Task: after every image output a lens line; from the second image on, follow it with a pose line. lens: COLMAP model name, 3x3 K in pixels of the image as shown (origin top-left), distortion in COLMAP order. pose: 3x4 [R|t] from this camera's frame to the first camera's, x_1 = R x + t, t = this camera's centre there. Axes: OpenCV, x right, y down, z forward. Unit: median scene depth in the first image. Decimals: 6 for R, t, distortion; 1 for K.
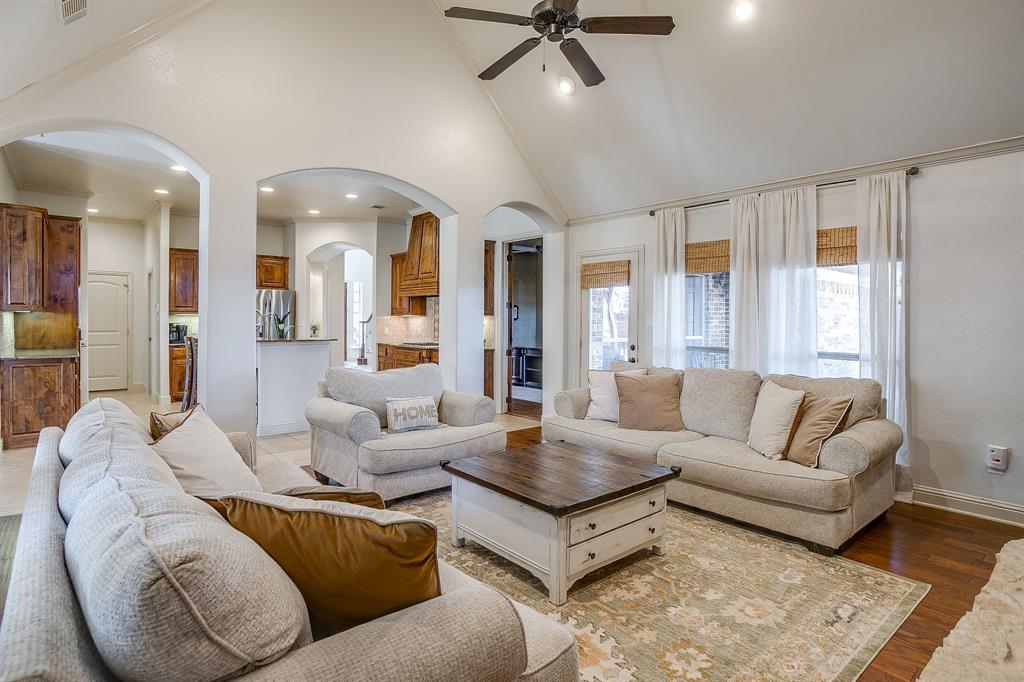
lens RADIAL K [[524.5, 0, 510.8], [0, 524.5, 322.9], [0, 0, 1]] dist [-0.016425, 0.000015]
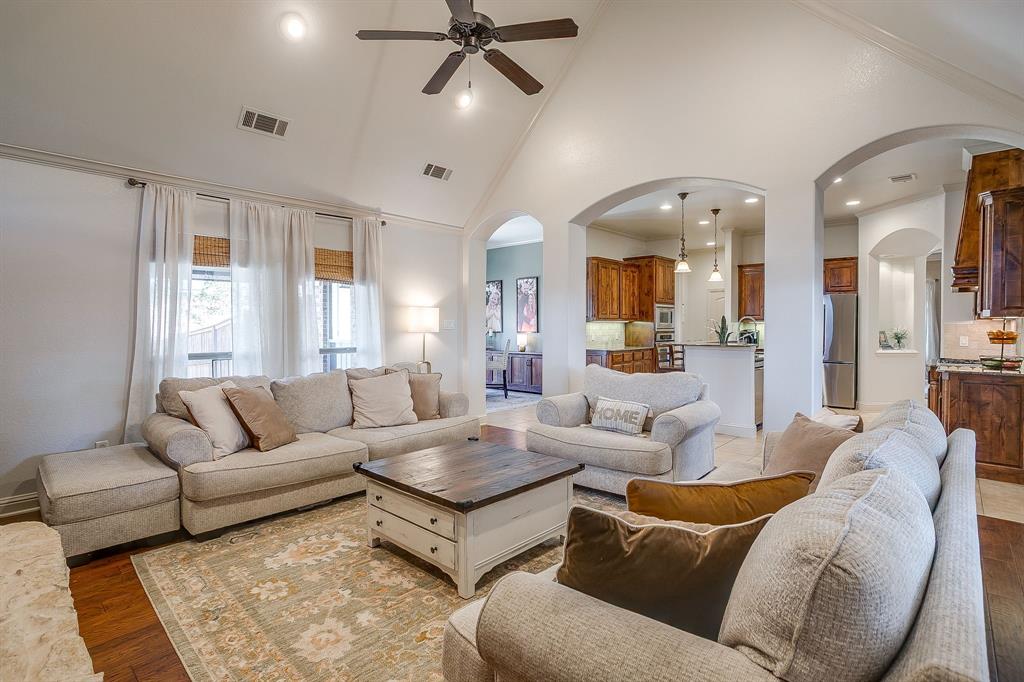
lens RADIAL K [[498.2, 0, 508.6], [0, 498.2, 336.2], [0, 0, 1]] dist [-0.023119, -0.000050]
pose [[0.123453, 0.014109, -0.992250, 0.626705], [-0.005684, 0.999893, 0.013510, 0.004657], [0.992334, 0.003972, 0.123520, 0.558835]]
